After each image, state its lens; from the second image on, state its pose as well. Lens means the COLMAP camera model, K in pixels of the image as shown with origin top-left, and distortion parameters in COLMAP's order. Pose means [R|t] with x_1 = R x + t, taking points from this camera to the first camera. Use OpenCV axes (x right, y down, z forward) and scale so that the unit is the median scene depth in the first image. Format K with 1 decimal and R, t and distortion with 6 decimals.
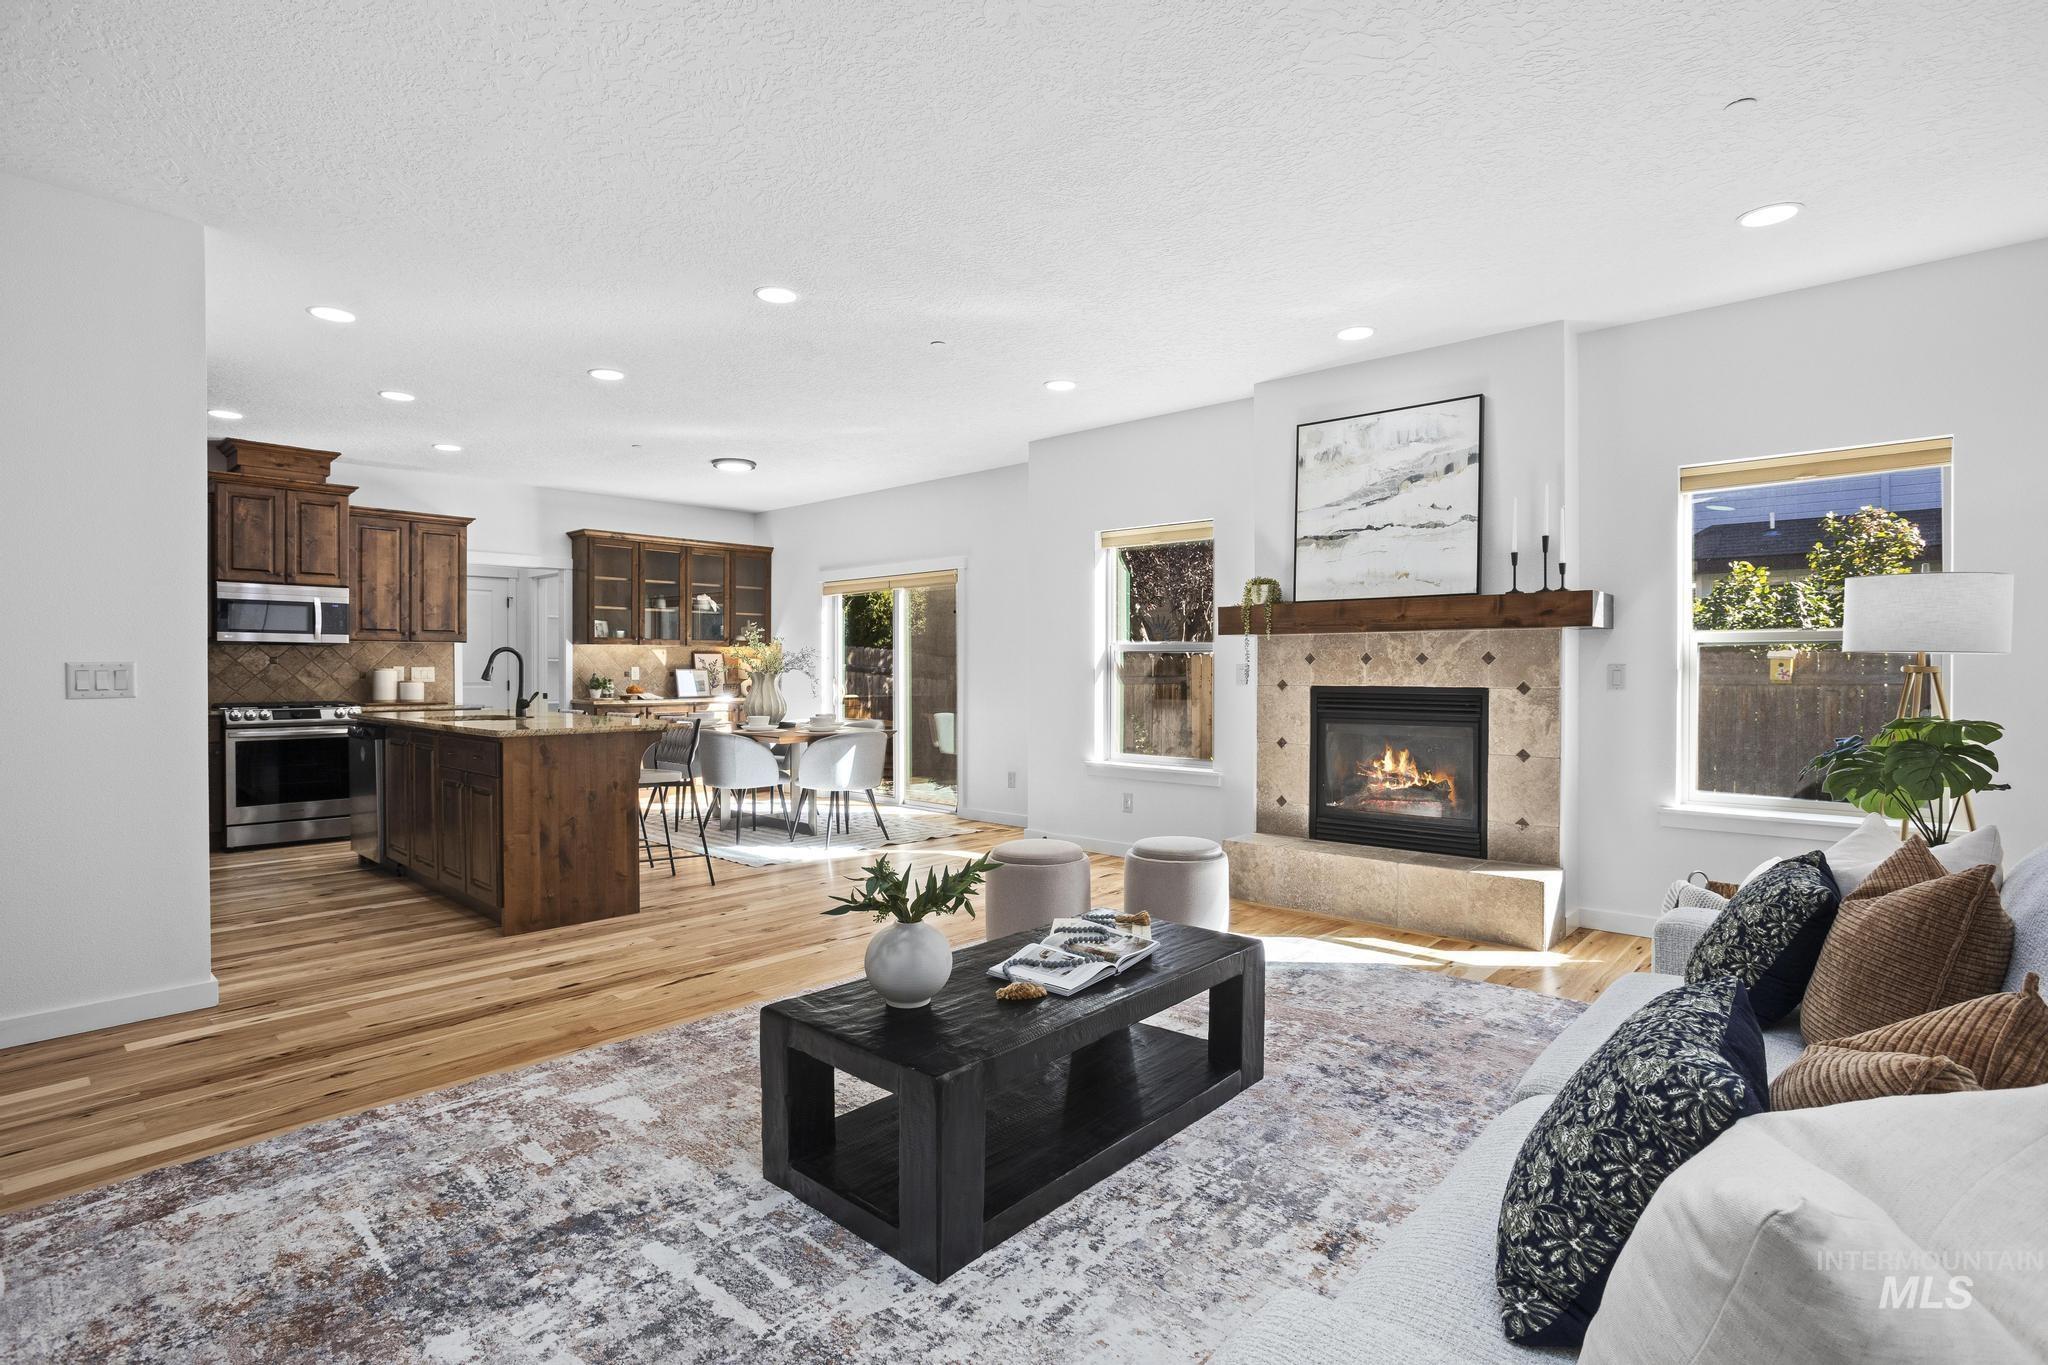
lens RADIAL K [[991.7, 0, 1017.8], [0, 991.7, 672.4], [0, 0, 1]] dist [-0.022641, 0.014100]
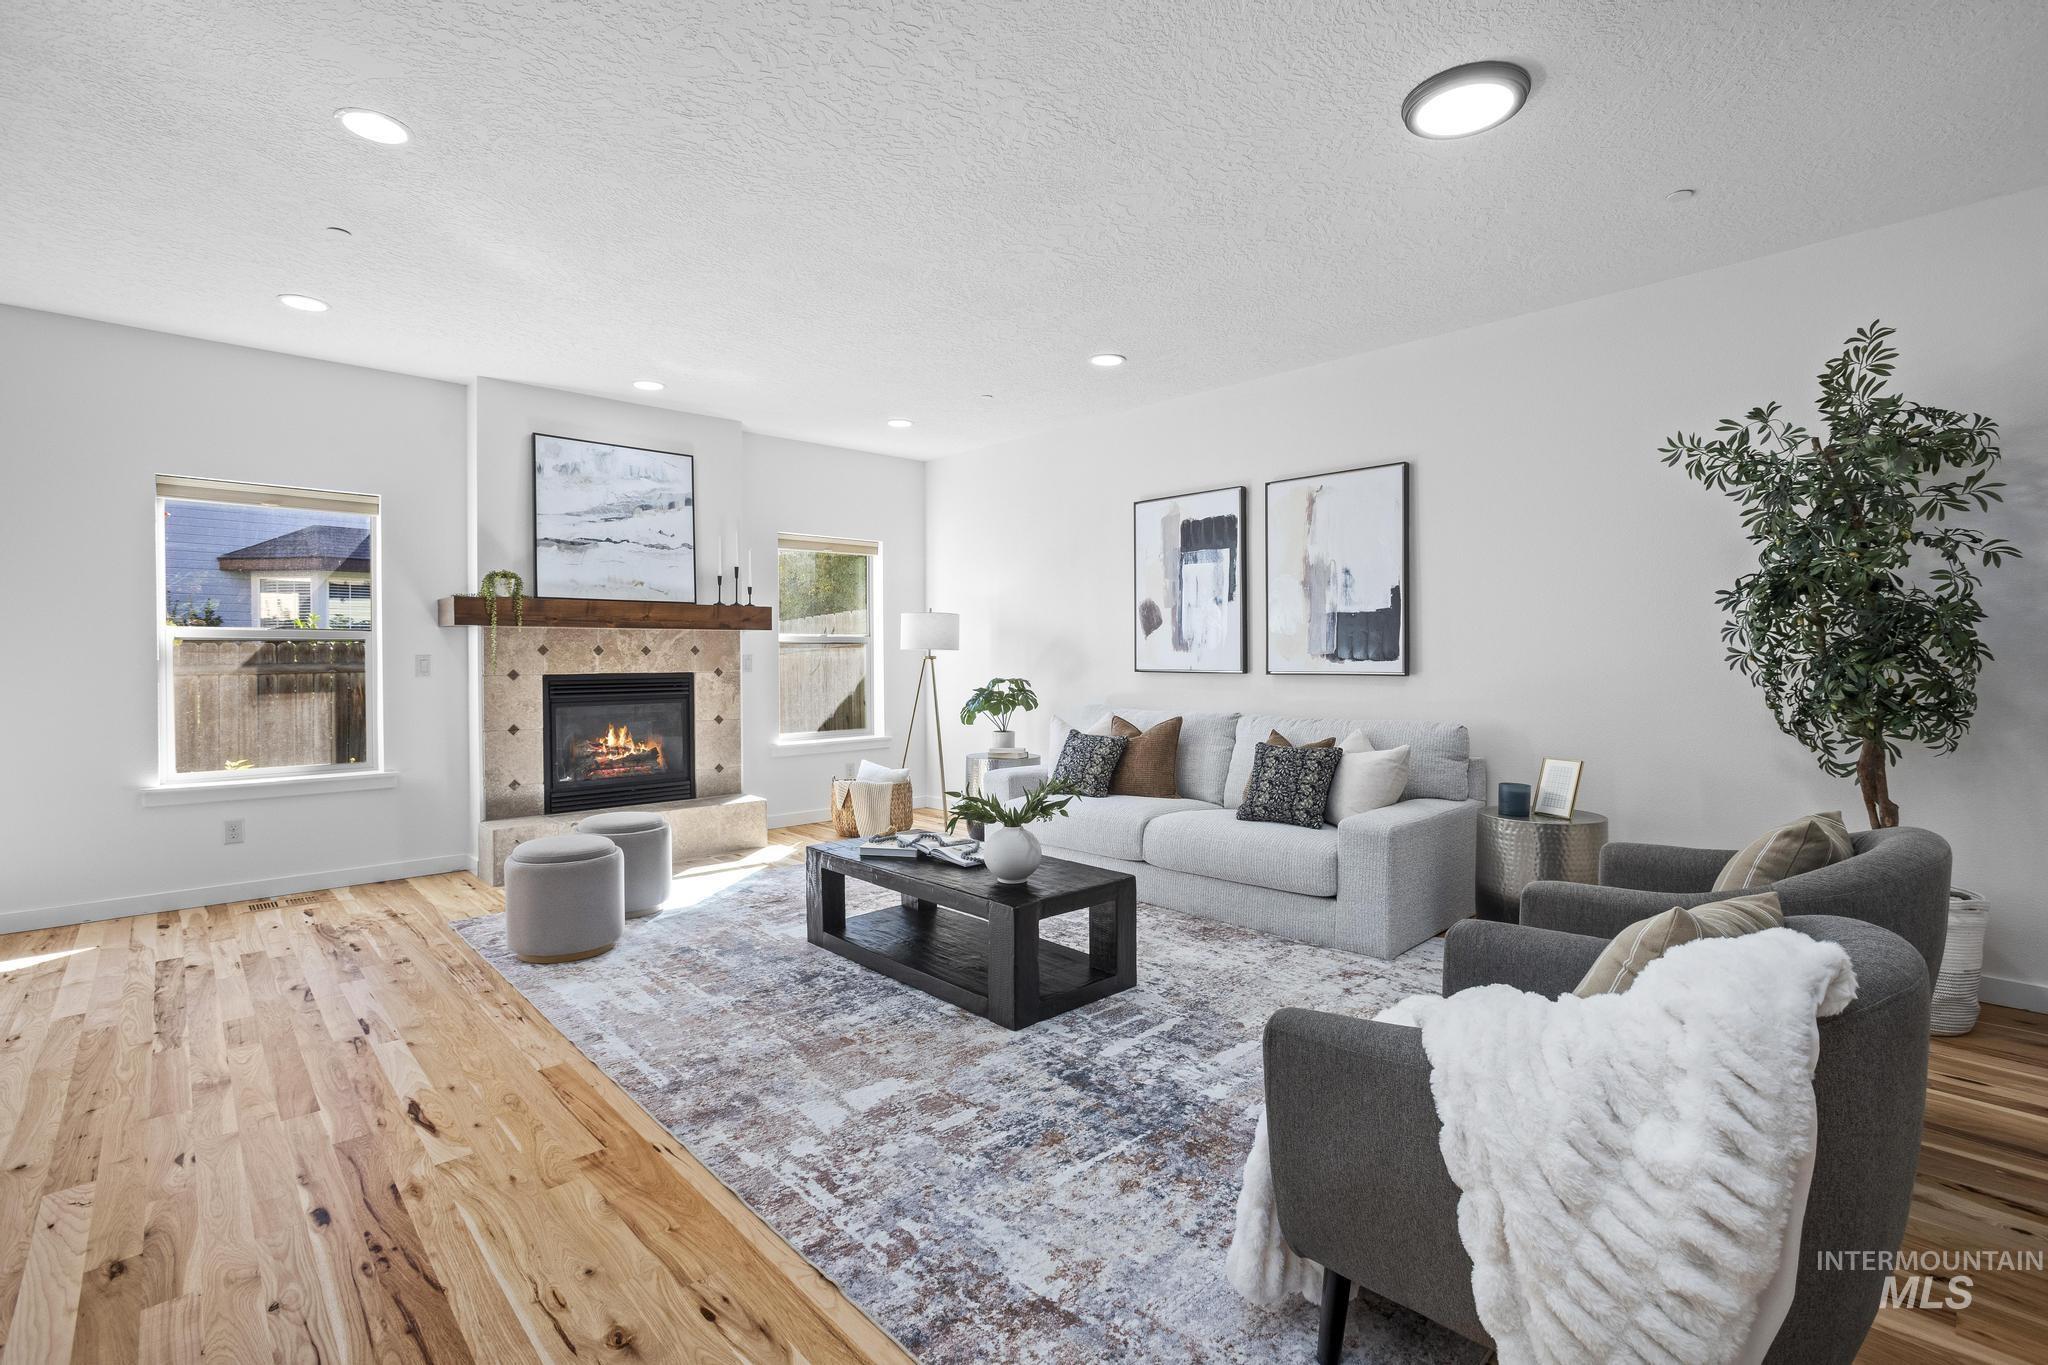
lens RADIAL K [[935.6, 0, 1035.4], [0, 935.6, 663.1], [0, 0, 1]] dist [-0.040020, 0.010334]
pose [[0.062870, -0.007349, 0.997995, -0.731819], [0.006043, 0.999957, 0.006983, -0.003214], [-0.998003, 0.005592, 0.062912, 0.422810]]
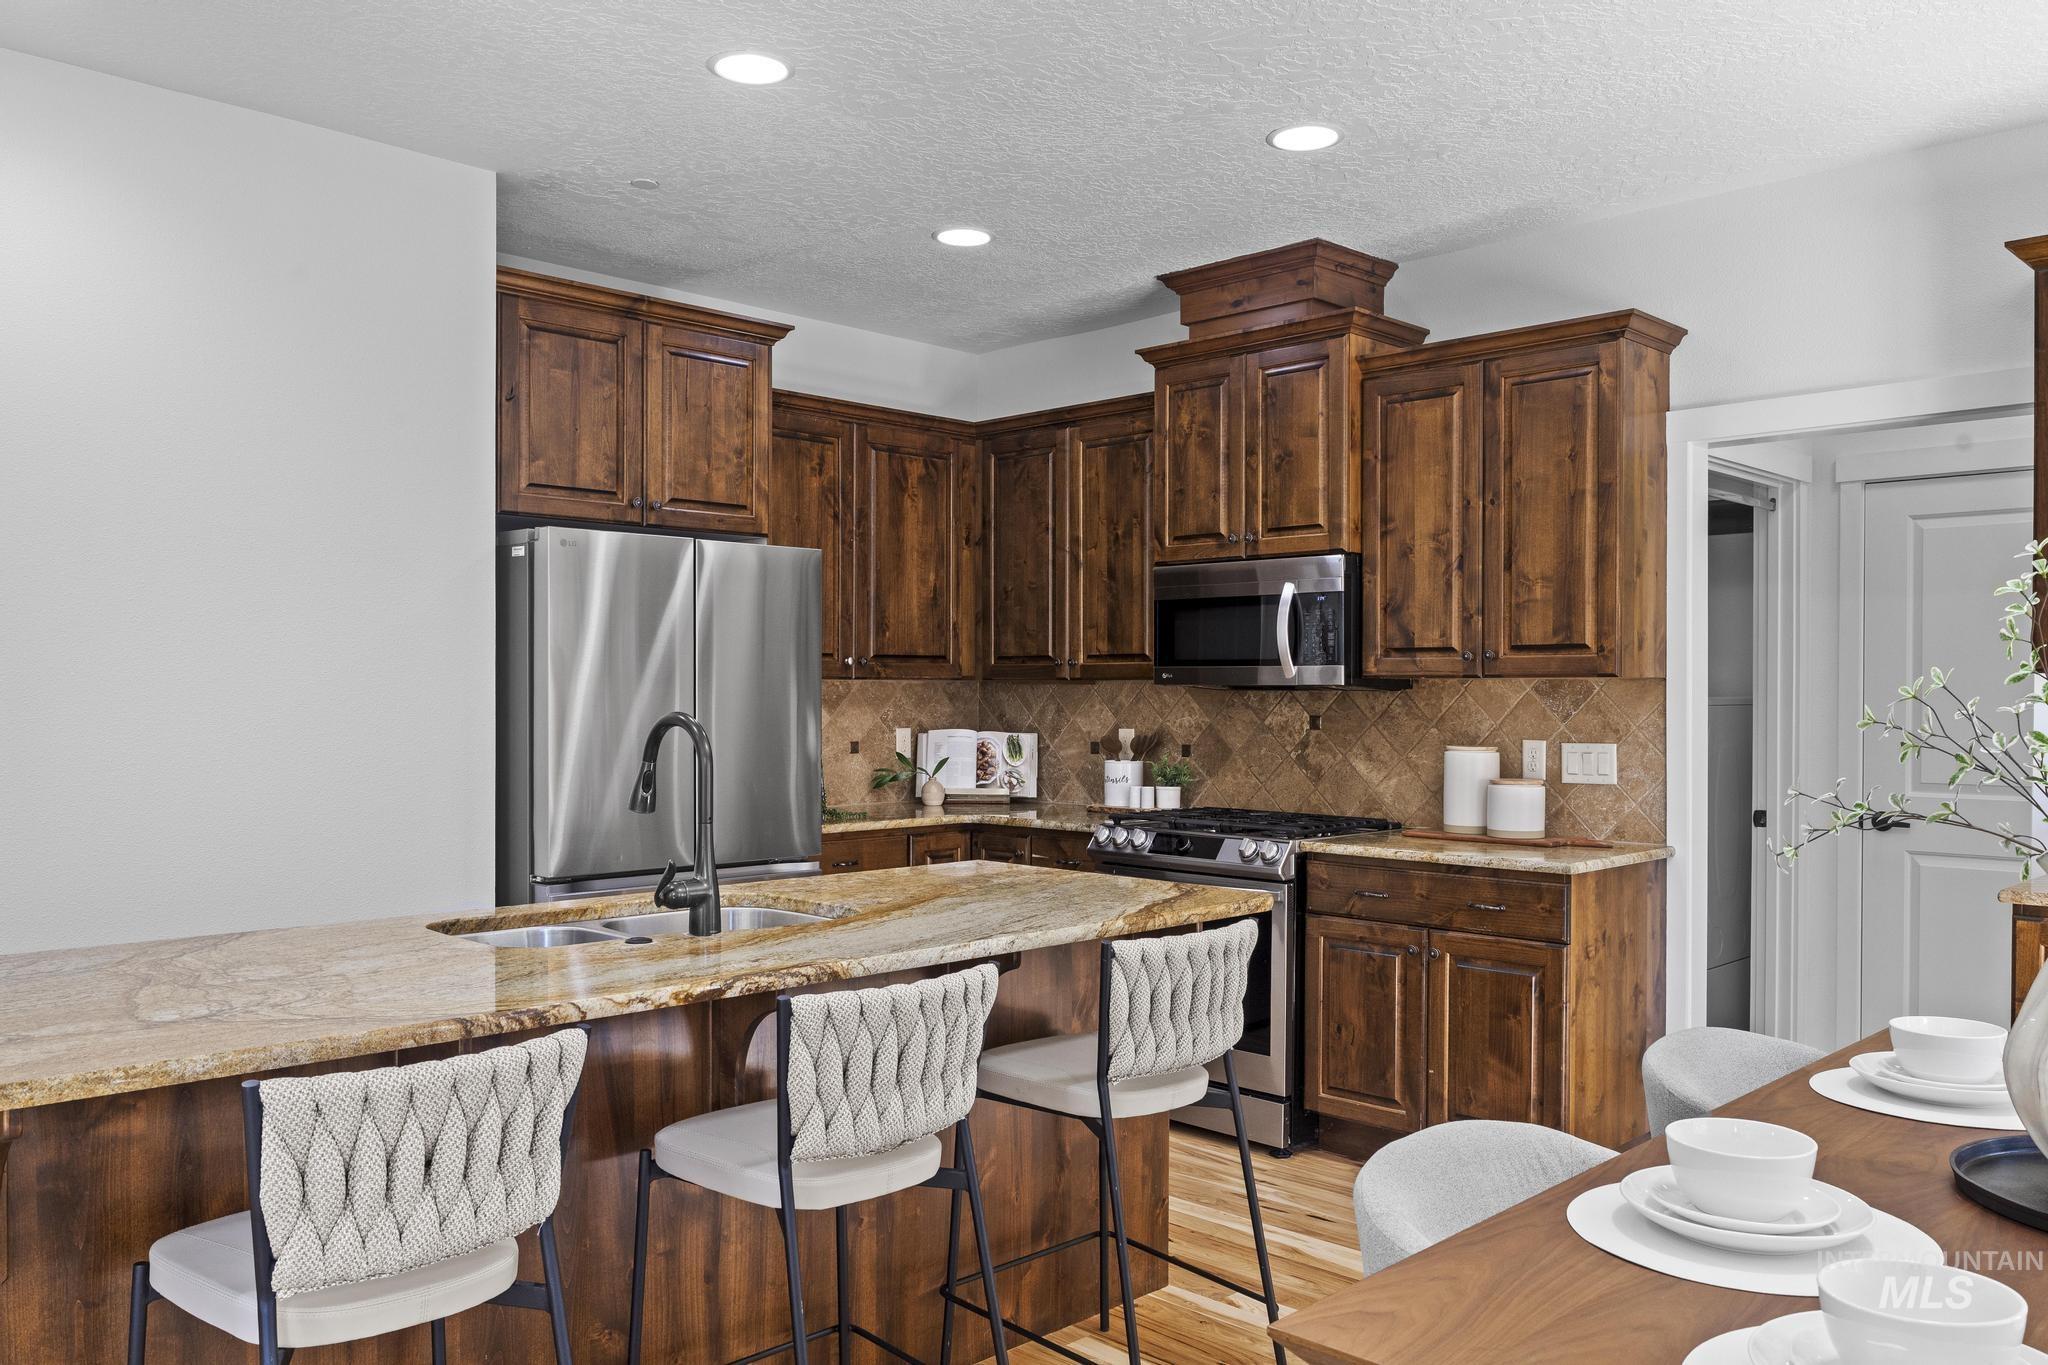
lens RADIAL K [[1552.6, 0, 1039.3], [0, 1552.6, 716.4], [0, 0, 1]] dist [-0.015652, 0.001146]
pose [[-0.032900, 0.013601, -0.999366, -0.020819], [-0.008847, 0.999864, 0.013899, -0.035842], [0.999420, 0.009299, -0.032775, 1.313223]]
